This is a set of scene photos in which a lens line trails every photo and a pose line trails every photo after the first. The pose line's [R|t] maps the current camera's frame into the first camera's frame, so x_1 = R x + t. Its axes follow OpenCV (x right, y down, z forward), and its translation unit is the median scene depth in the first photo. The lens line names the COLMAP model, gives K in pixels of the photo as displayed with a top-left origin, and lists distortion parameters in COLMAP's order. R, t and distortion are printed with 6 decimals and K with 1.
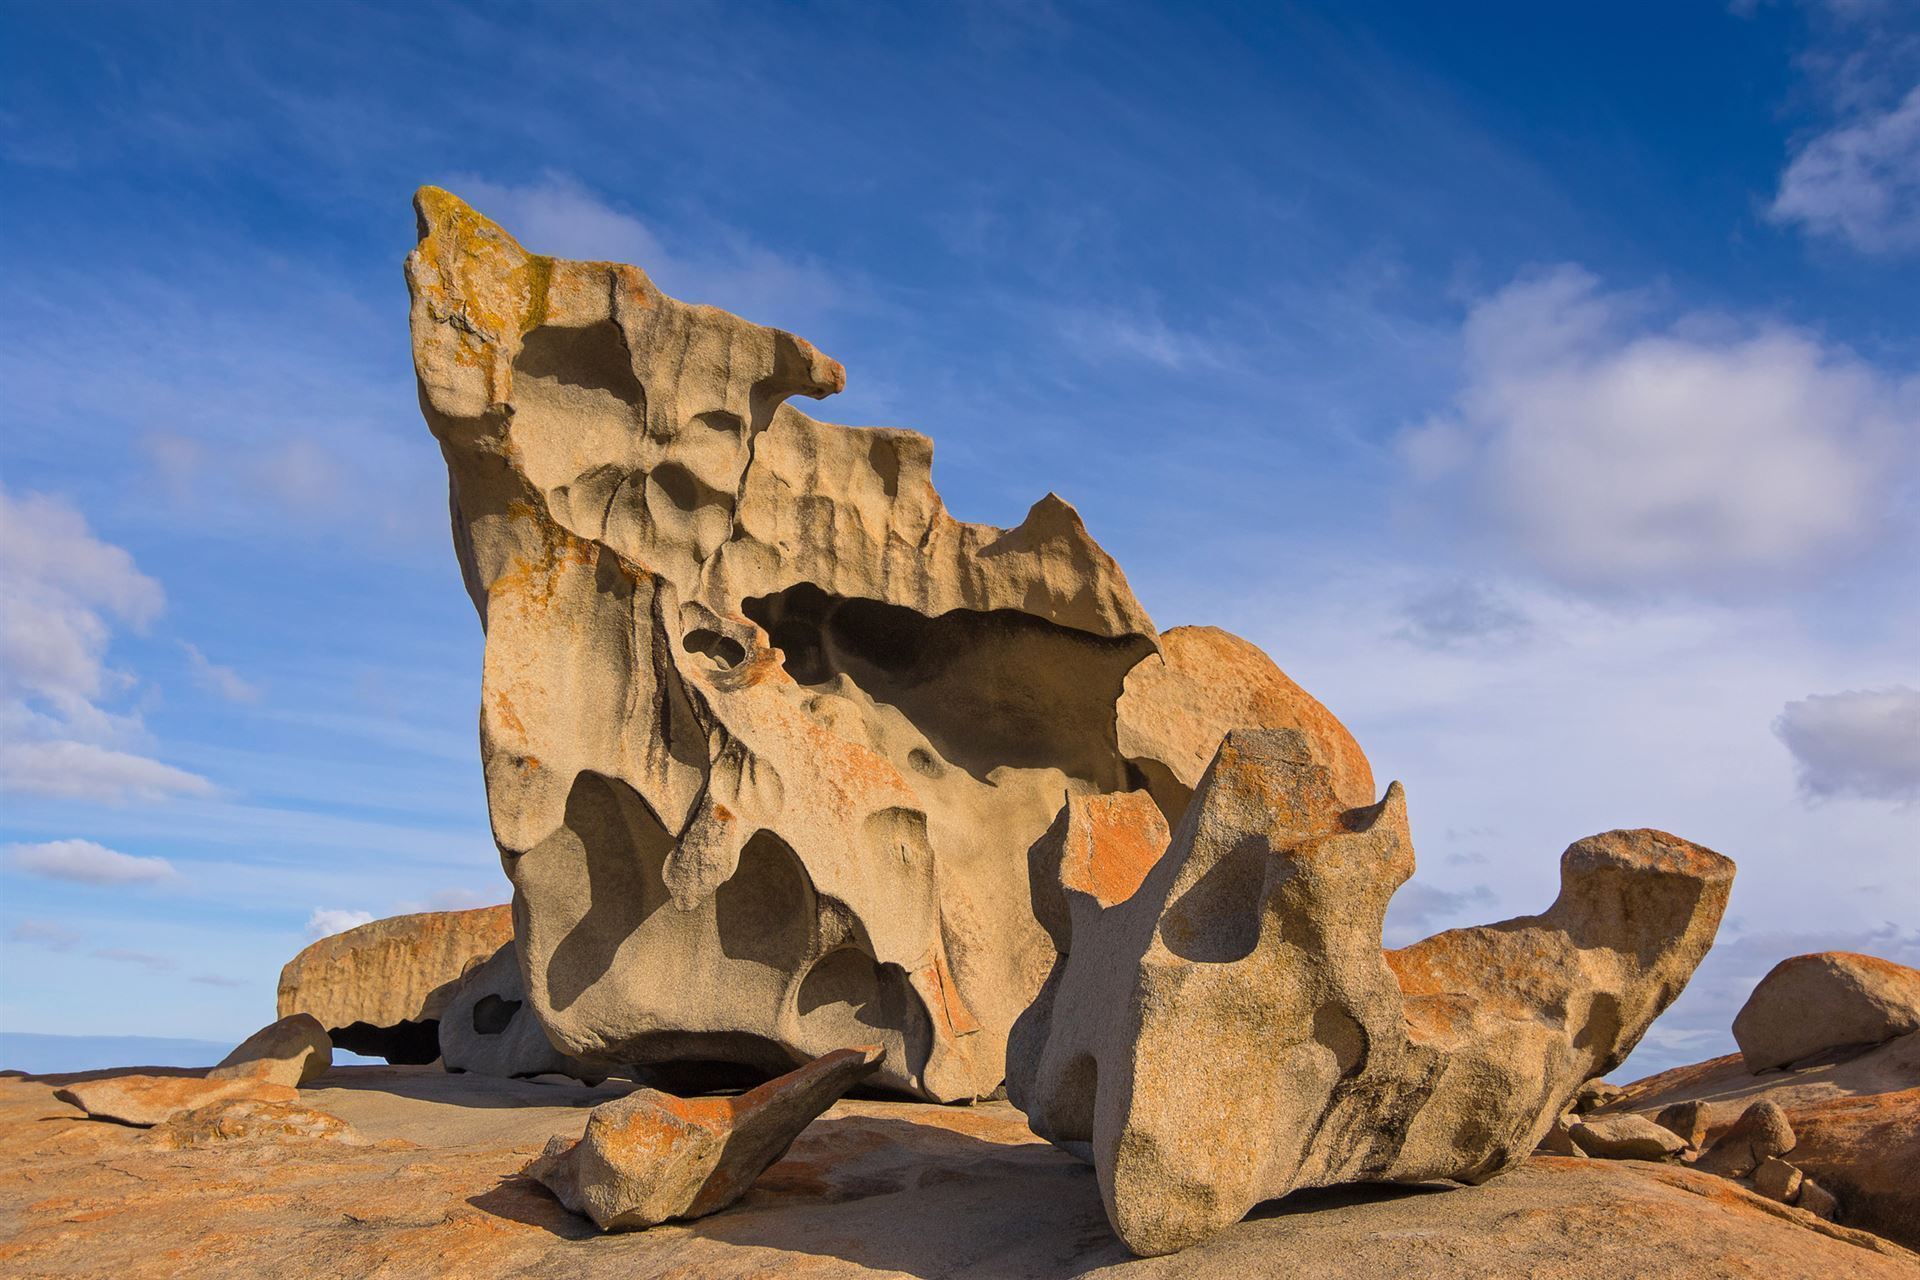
lens RADIAL K [[1356.5, 0, 960.0], [0, 1356.5, 640.0], [0, 0, 1]] dist [0.002345, 0.002574]
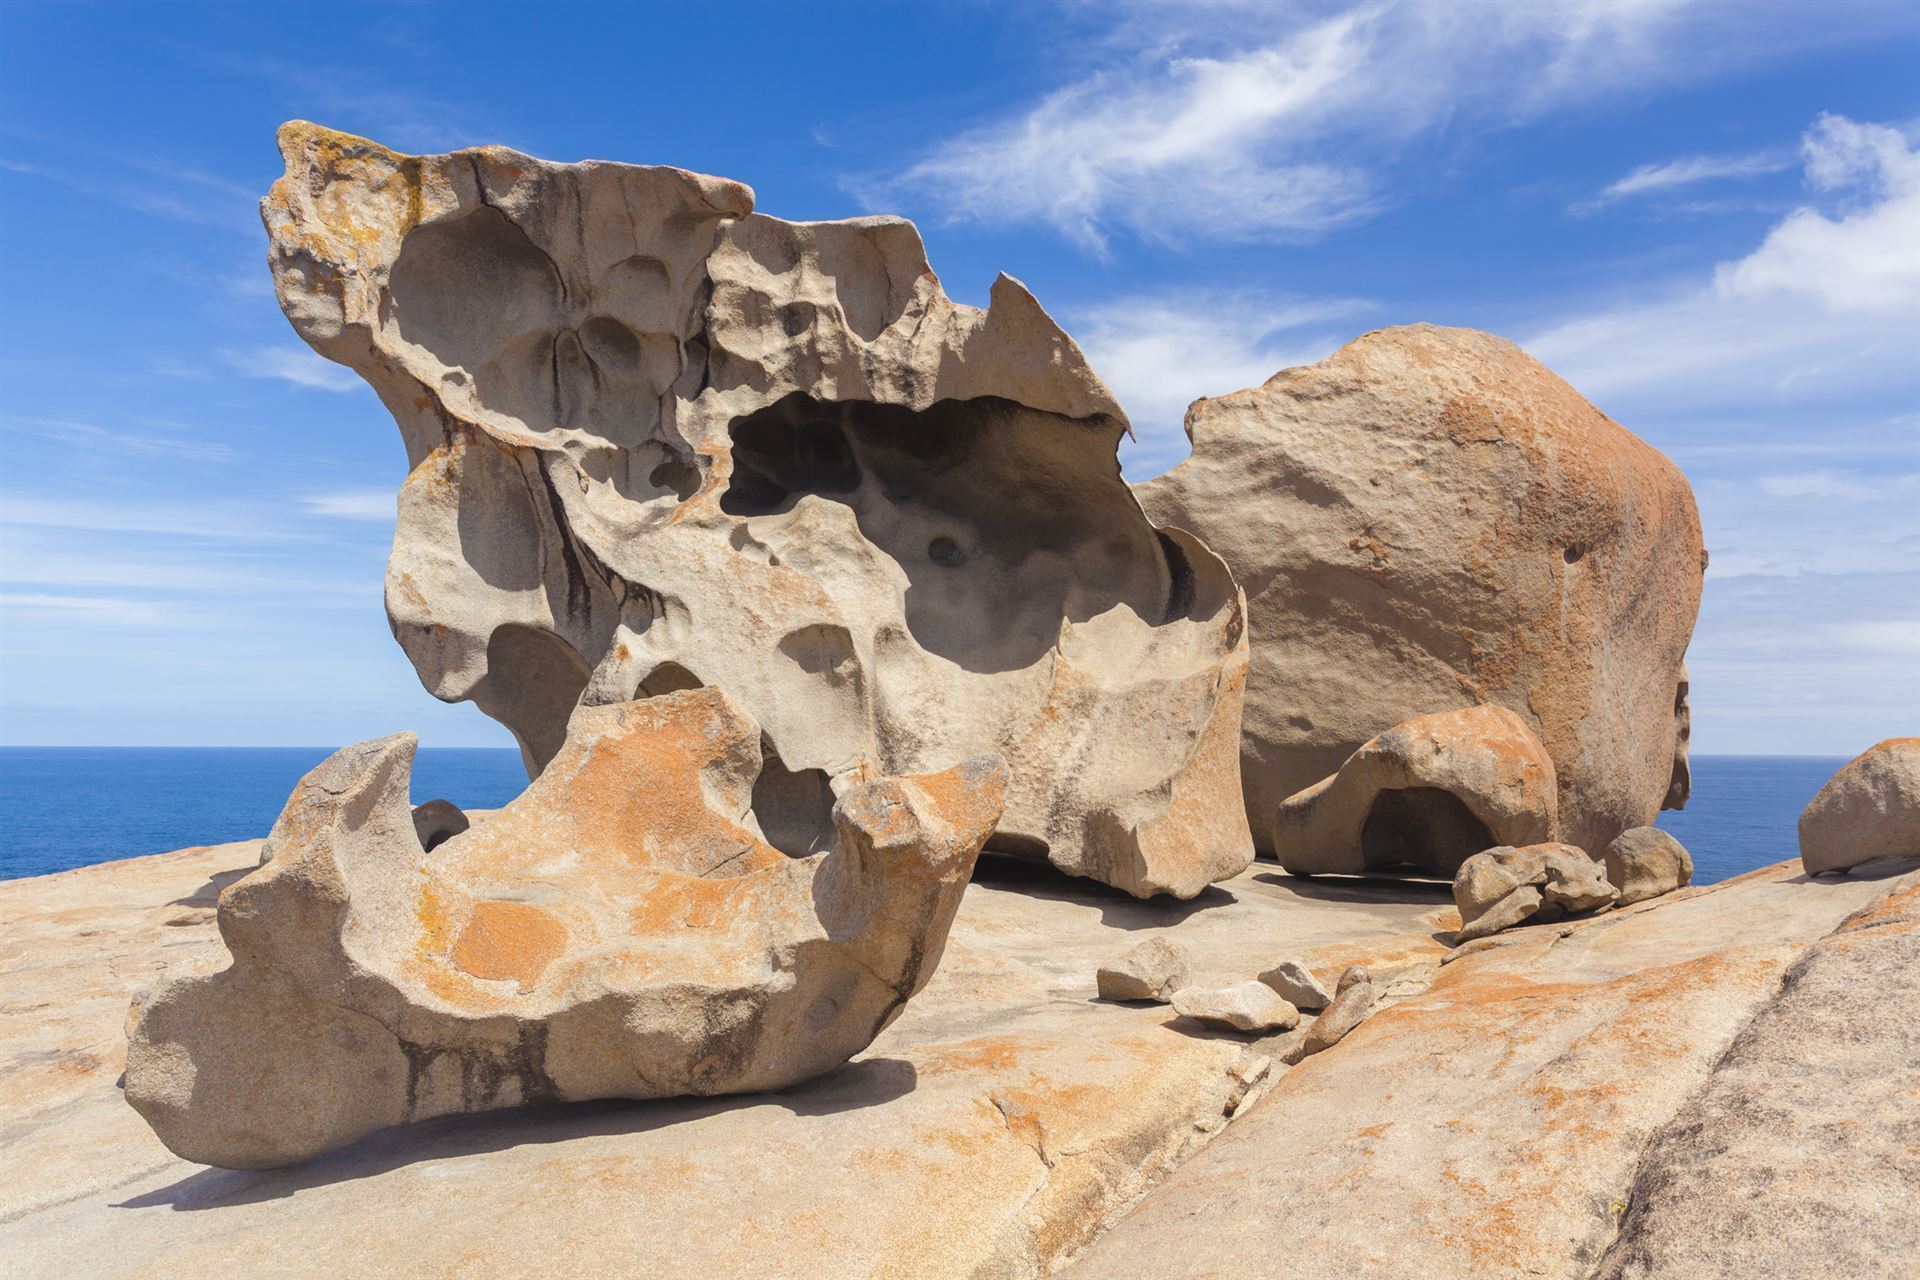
lens RADIAL K [[1356.5, 0, 960.0], [0, 1356.5, 640.0], [0, 0, 1]] dist [0.002345, 0.002574]
pose [[0.914857, -0.027819, -0.402820, 0.491243], [0.129223, 0.965327, 0.226816, -0.093913], [0.382543, -0.259558, 0.886731, 0.098112]]
